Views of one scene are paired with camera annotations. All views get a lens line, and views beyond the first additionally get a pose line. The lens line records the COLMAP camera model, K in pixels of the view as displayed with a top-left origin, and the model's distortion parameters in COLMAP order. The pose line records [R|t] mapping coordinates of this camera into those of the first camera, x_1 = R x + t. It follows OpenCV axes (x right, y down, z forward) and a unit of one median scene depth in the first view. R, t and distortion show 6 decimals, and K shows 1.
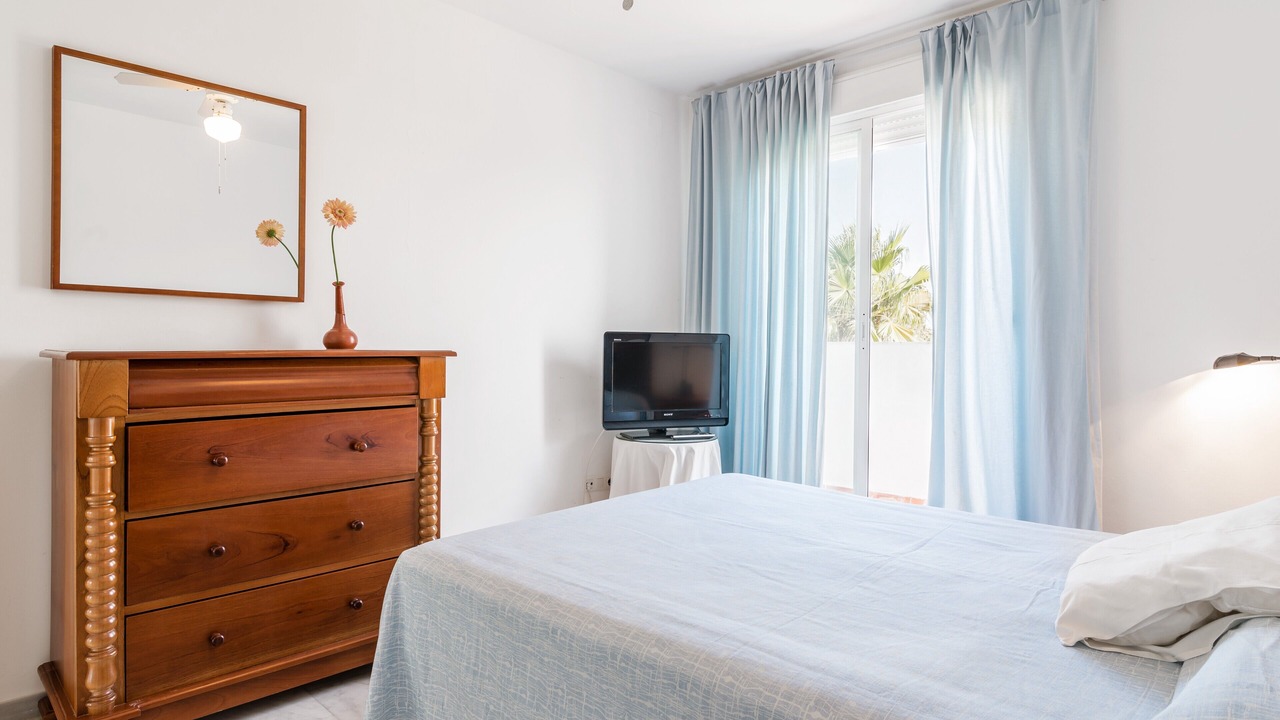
lens RADIAL K [[694.3, 0, 643.0], [0, 694.3, 355.8], [0, 0, 1]] dist [-0.002609, 0.000182]
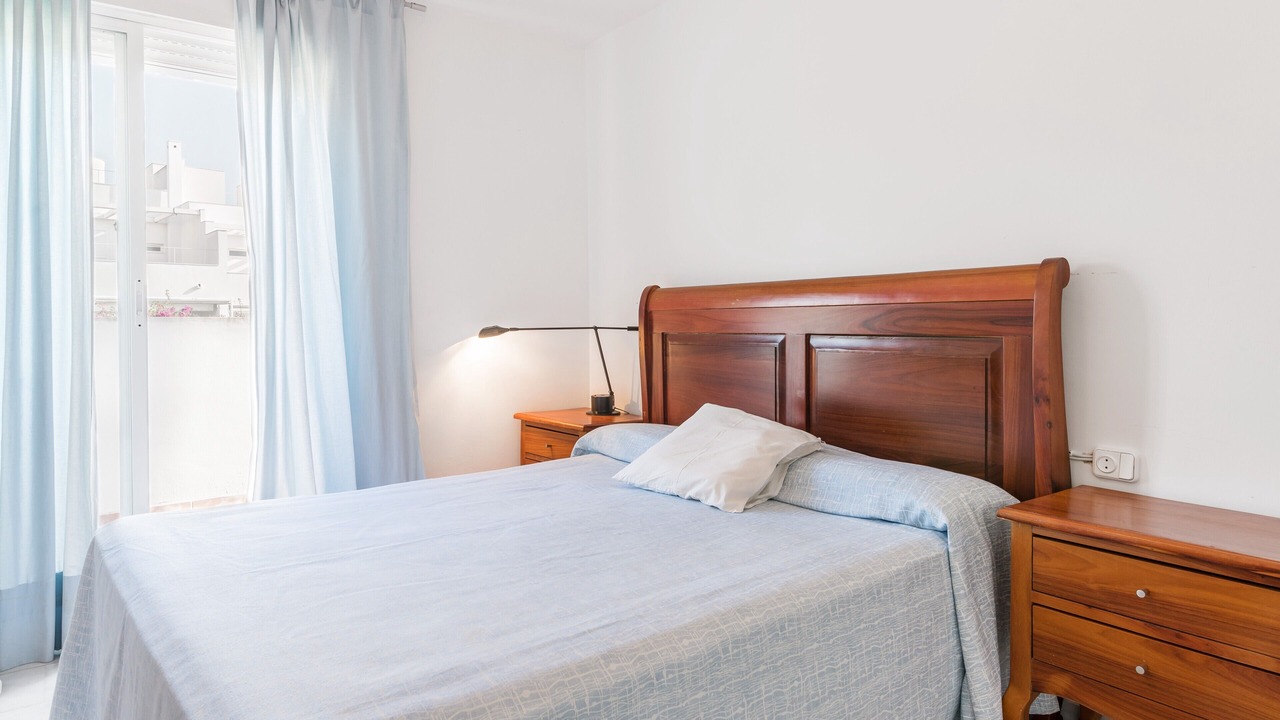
lens RADIAL K [[694.3, 0, 660.5], [0, 694.3, 326.5], [0, 0, 1]] dist [-0.002609, 0.000182]
pose [[0.187169, -0.011234, 0.982264, -0.872169], [0.013564, 0.999869, 0.008851, -0.020264], [-0.982234, 0.011667, 0.187297, 0.792831]]
